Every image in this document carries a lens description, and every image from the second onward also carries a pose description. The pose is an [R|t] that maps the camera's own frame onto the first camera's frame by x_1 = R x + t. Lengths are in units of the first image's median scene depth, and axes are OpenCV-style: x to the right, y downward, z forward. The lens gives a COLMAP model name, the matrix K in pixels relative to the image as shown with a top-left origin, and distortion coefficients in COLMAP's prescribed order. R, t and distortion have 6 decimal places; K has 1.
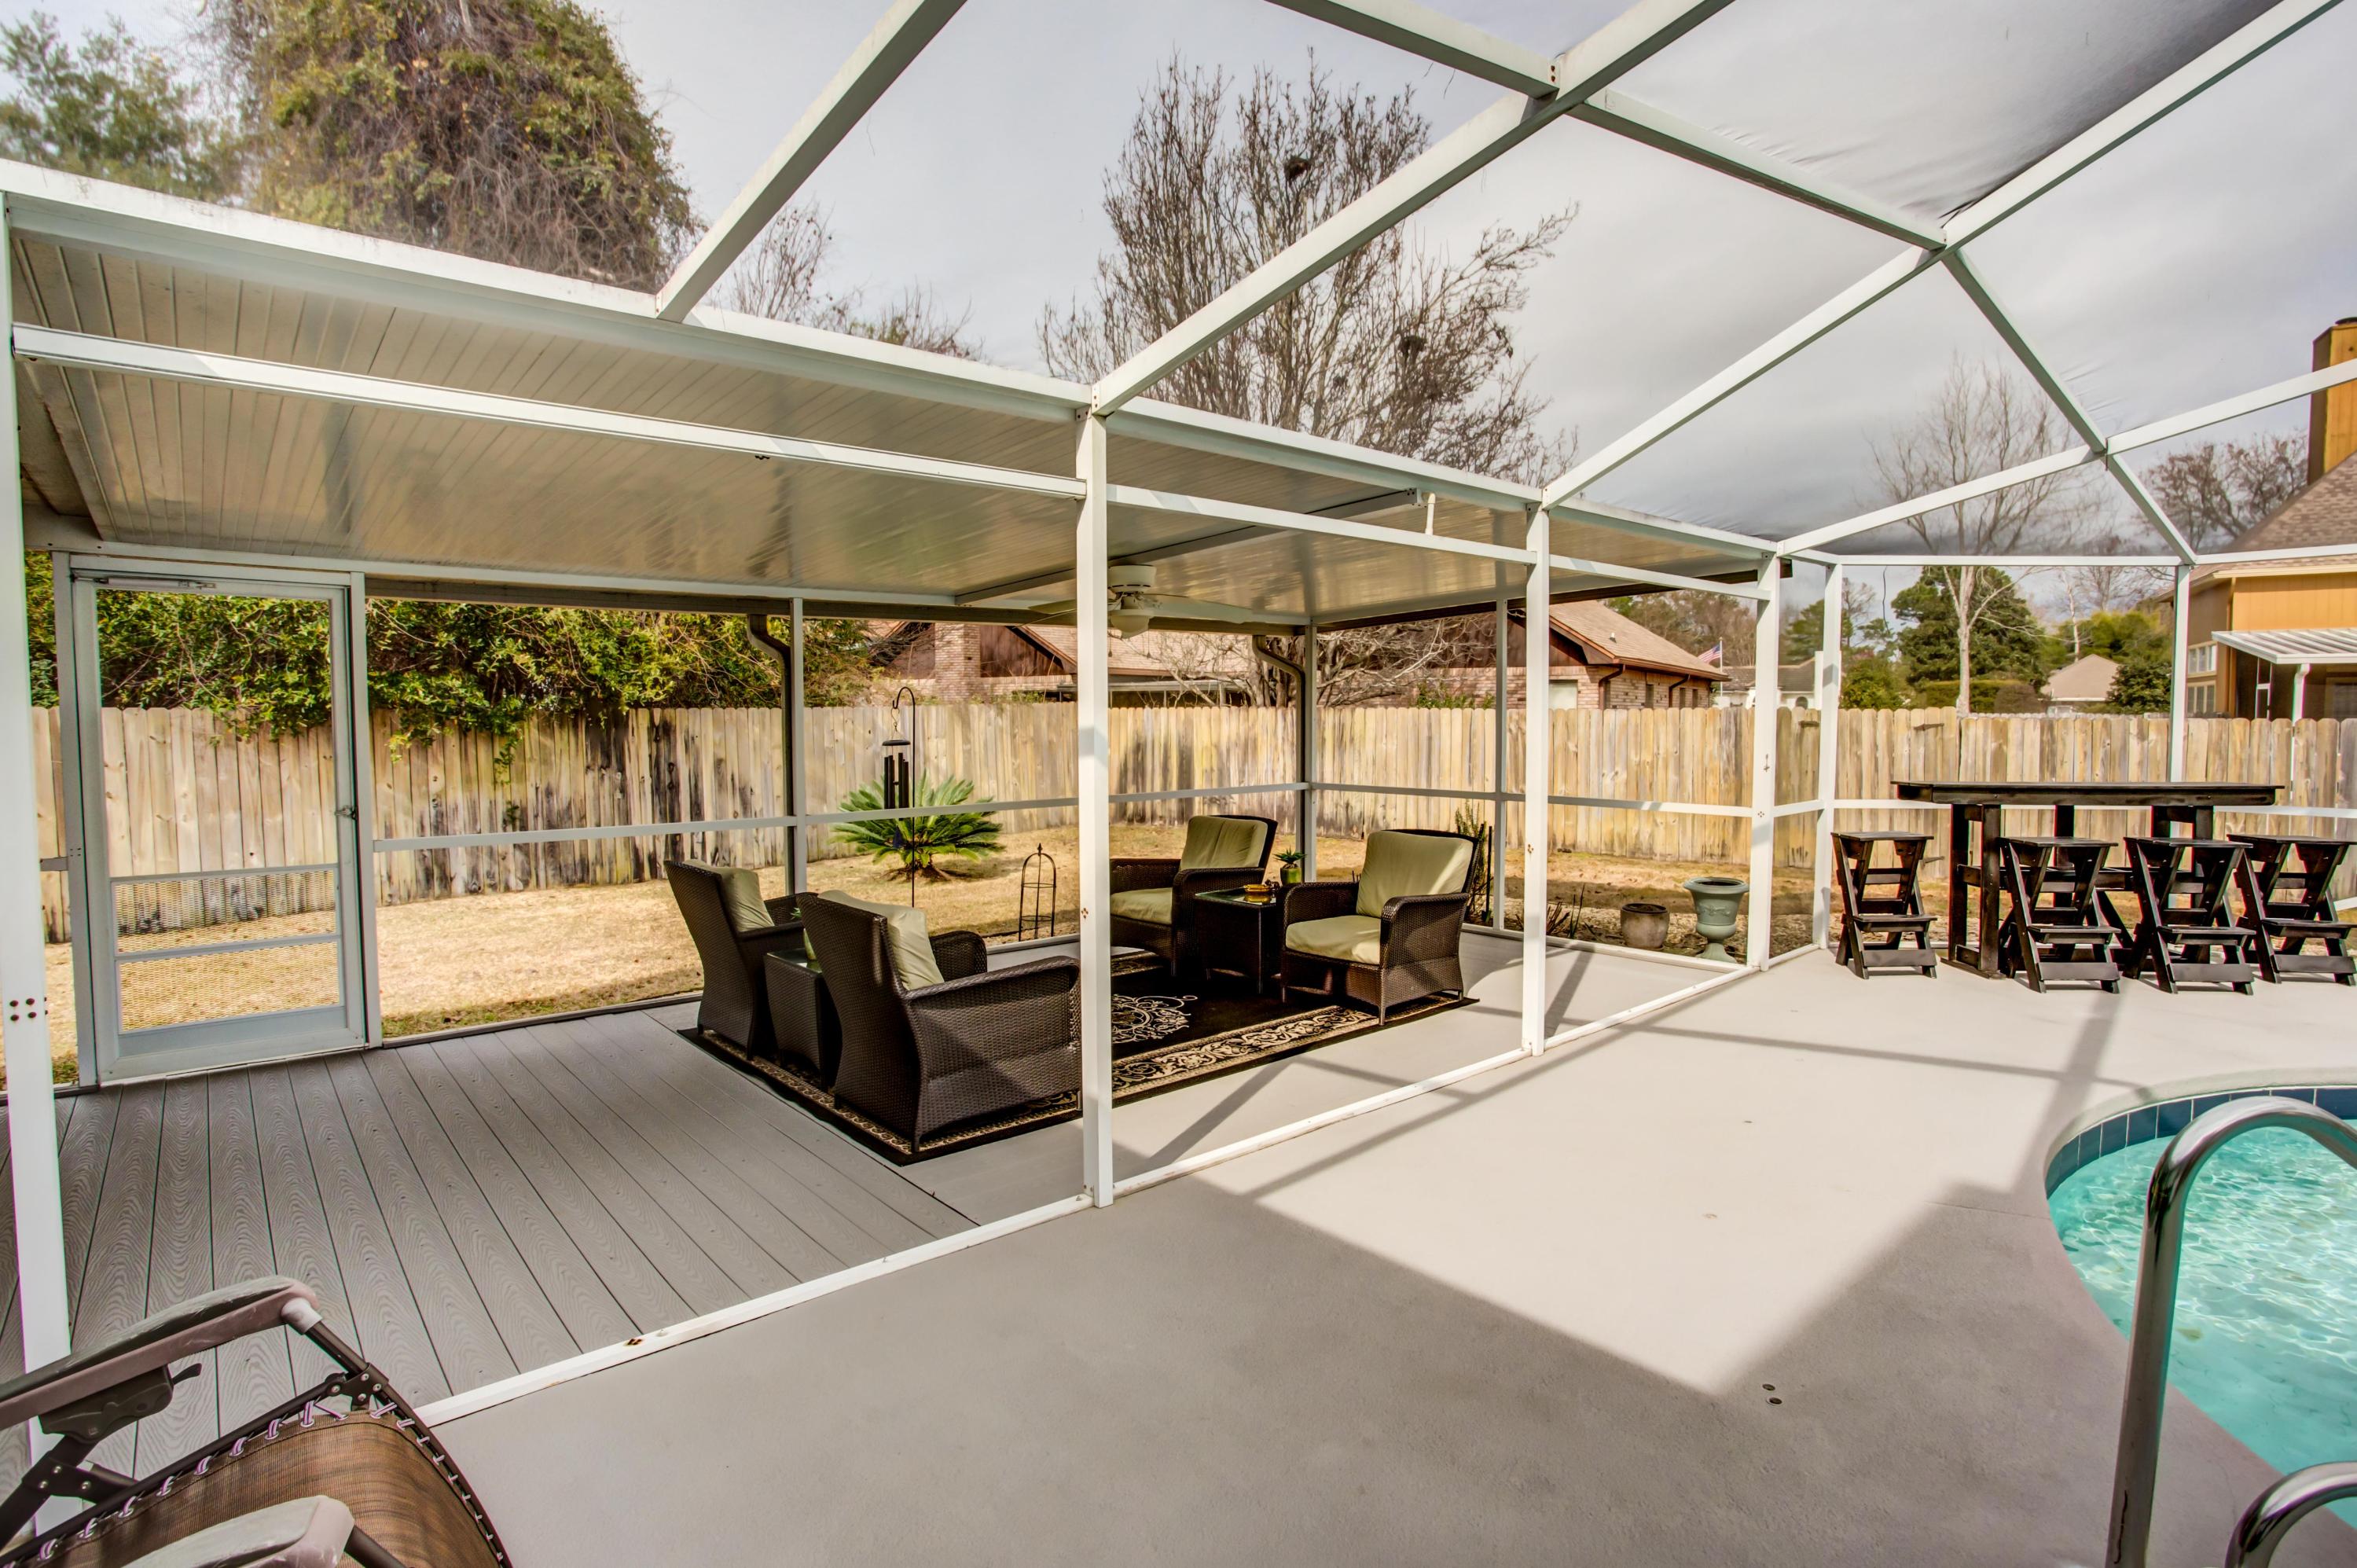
lens RADIAL K [[1143.3, 0, 1184.0], [0, 1143.3, 774.6], [0, 0, 1]] dist [-0.072999, 0.030218]
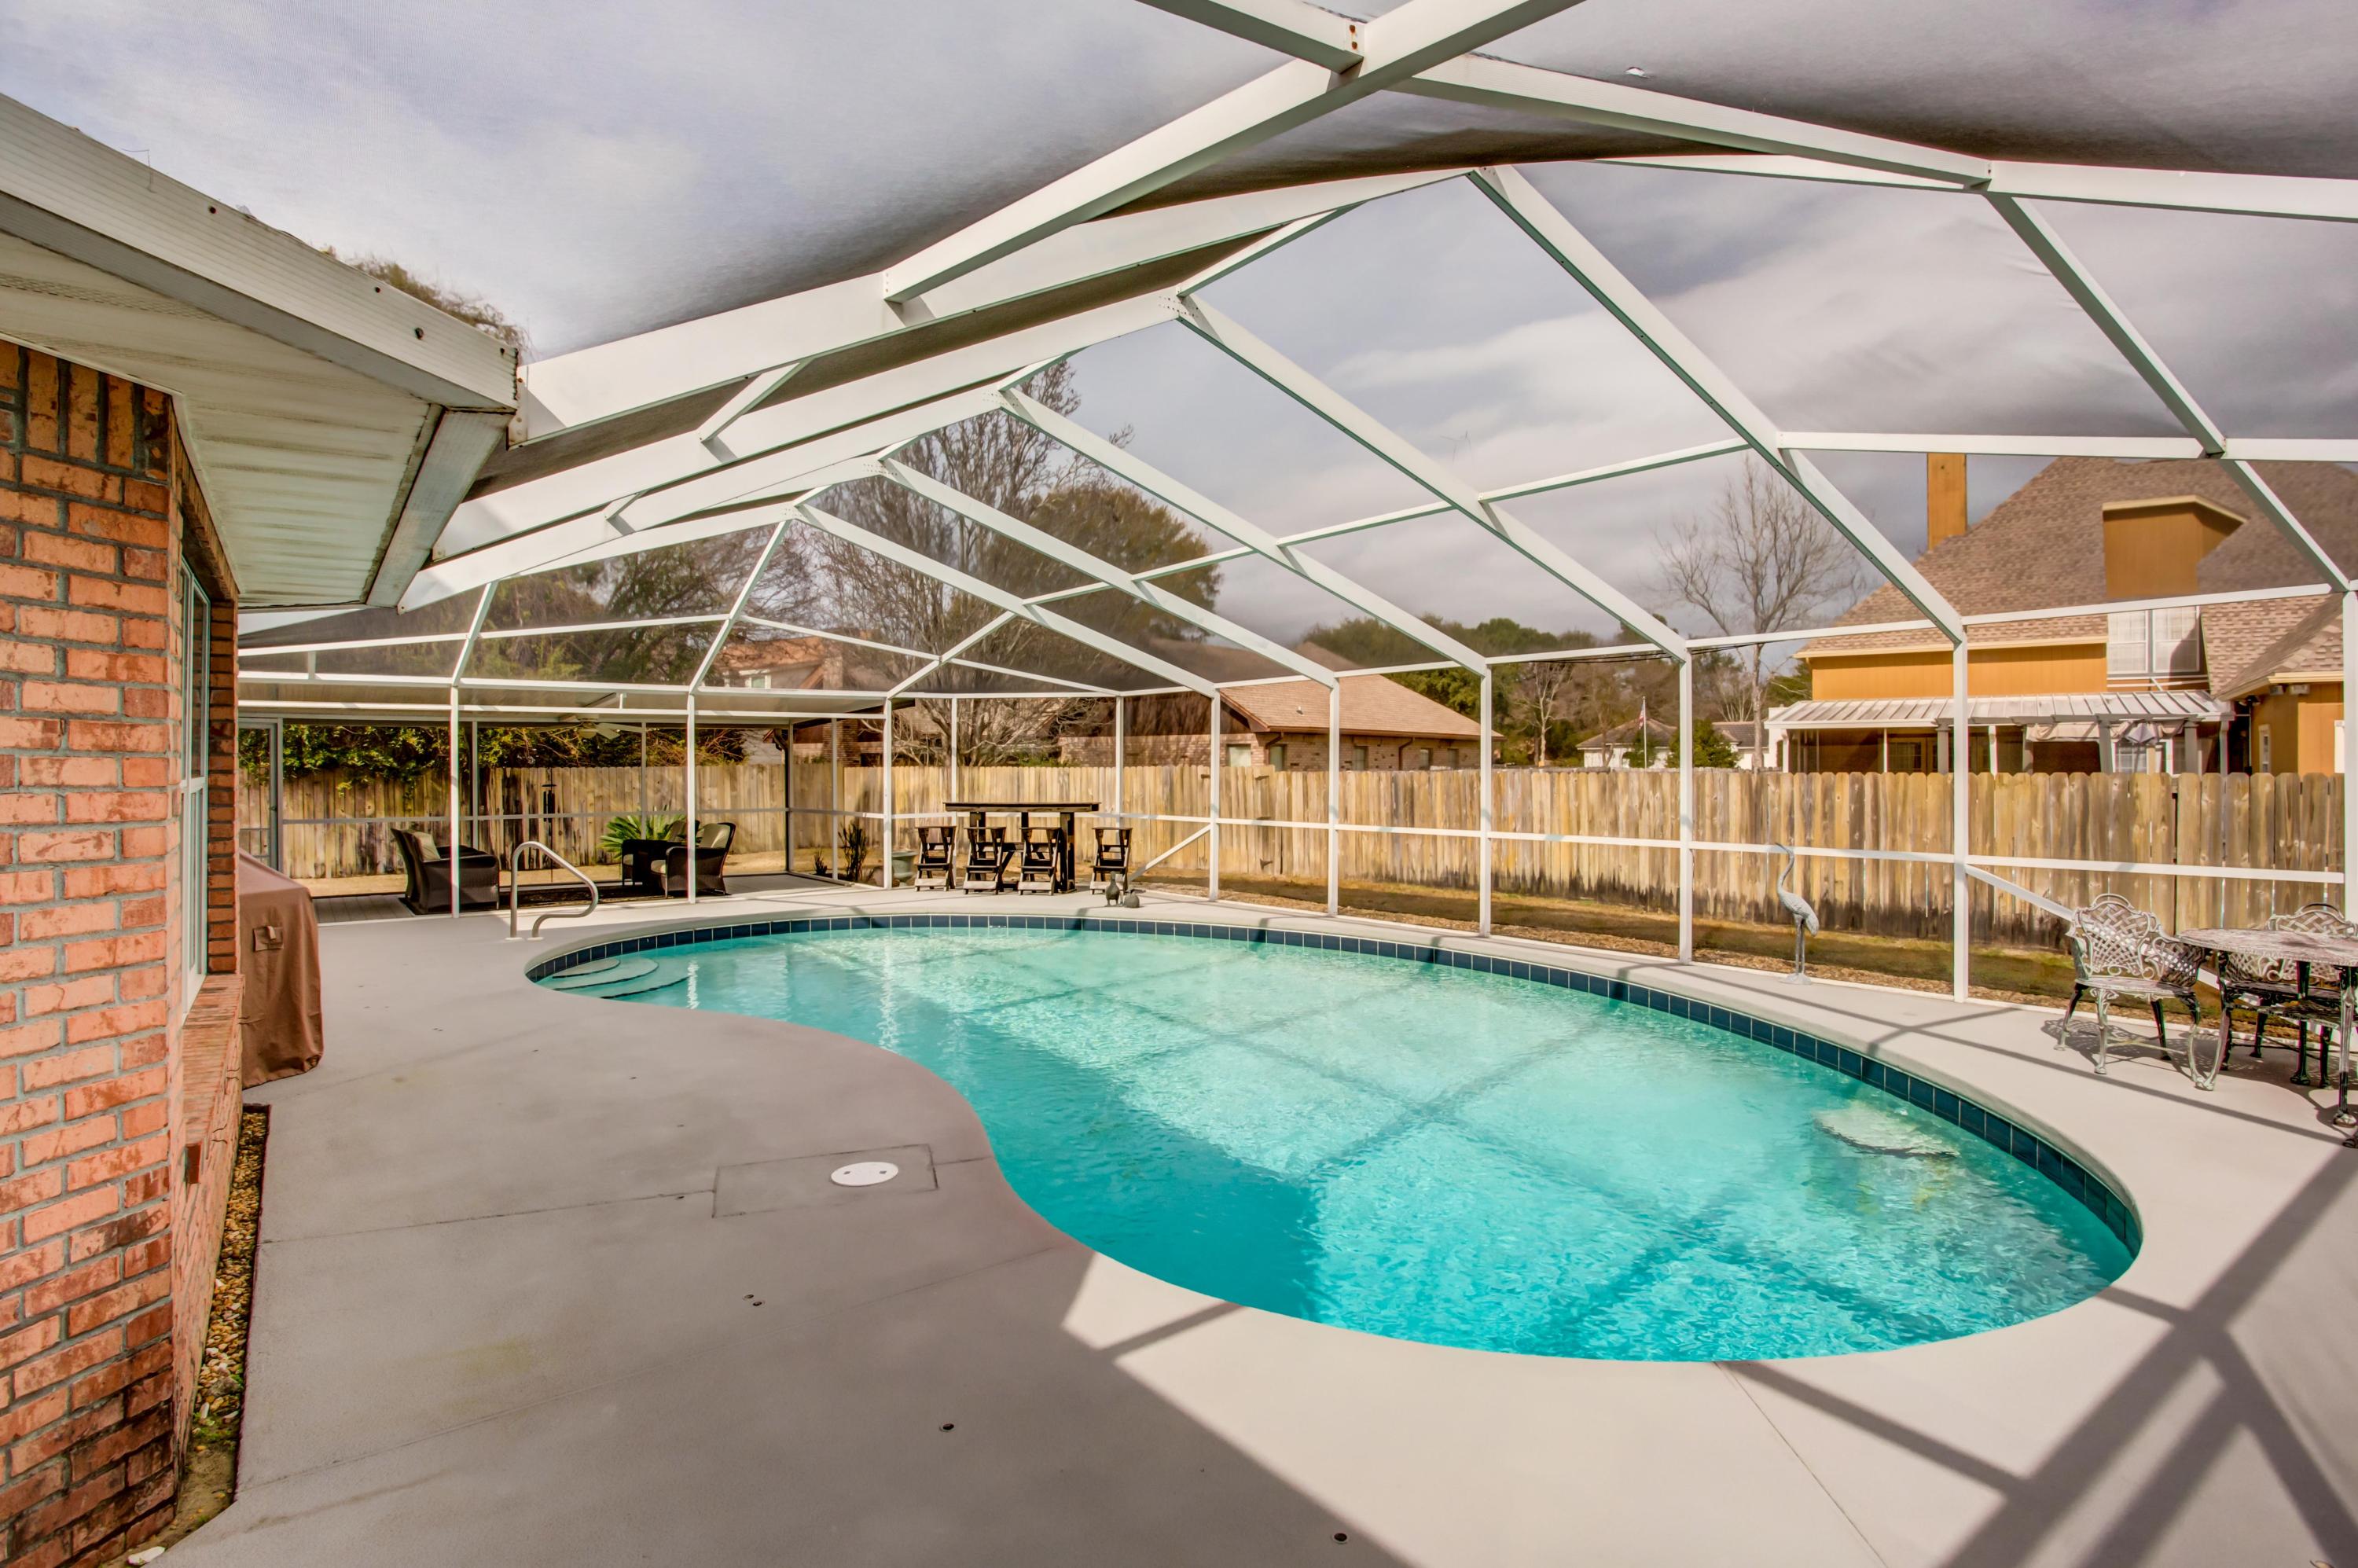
lens RADIAL K [[1183.4, 0, 1173.4], [0, 1183.4, 789.2], [0, 0, 1]] dist [-0.073564, 0.034658]
pose [[0.997507, 0.000594, -0.070564, 0.675340], [-0.003232, 0.999300, -0.037270, 0.035983], [0.070493, 0.037406, 0.996811, -0.677775]]
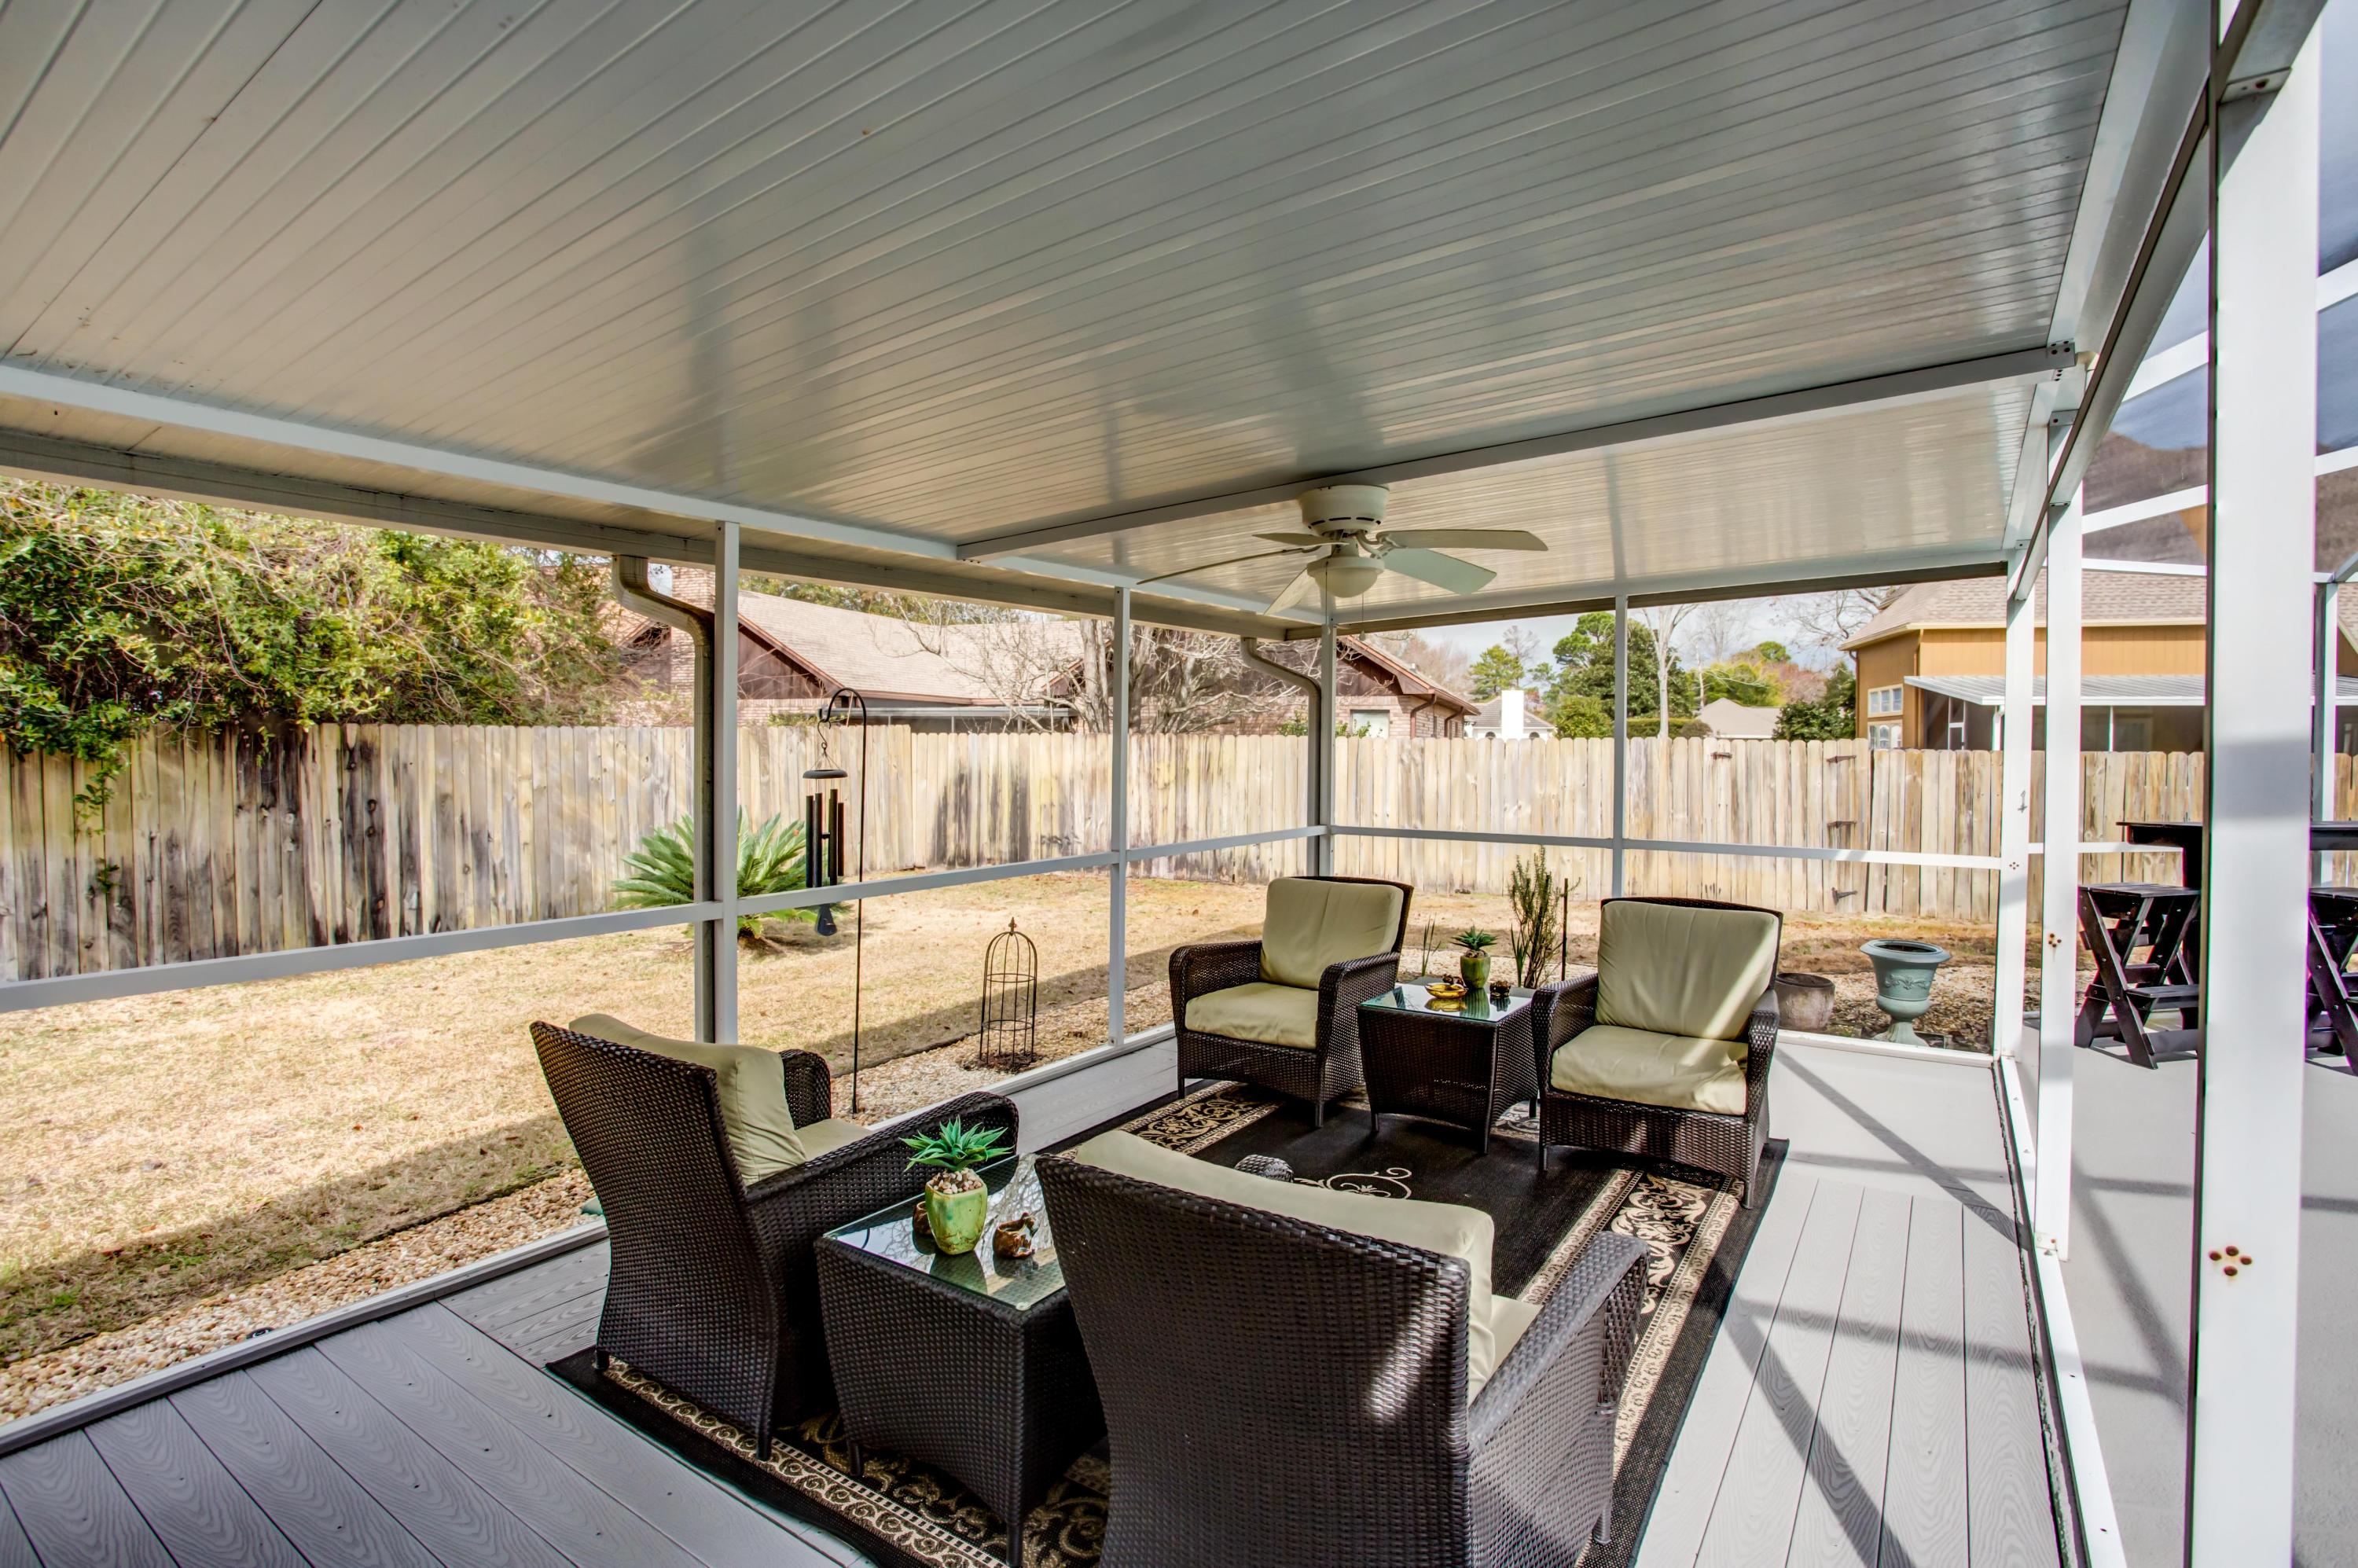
lens RADIAL K [[1110.7, 0, 1171.6], [0, 1110.7, 769.7], [0, 0, 1]] dist [-0.059690, 0.022250]
pose [[0.968725, 0.003131, 0.248115, -0.142886], [0.004593, 0.999523, -0.030545, -0.006726], [-0.248093, 0.030730, 0.968249, 0.221562]]
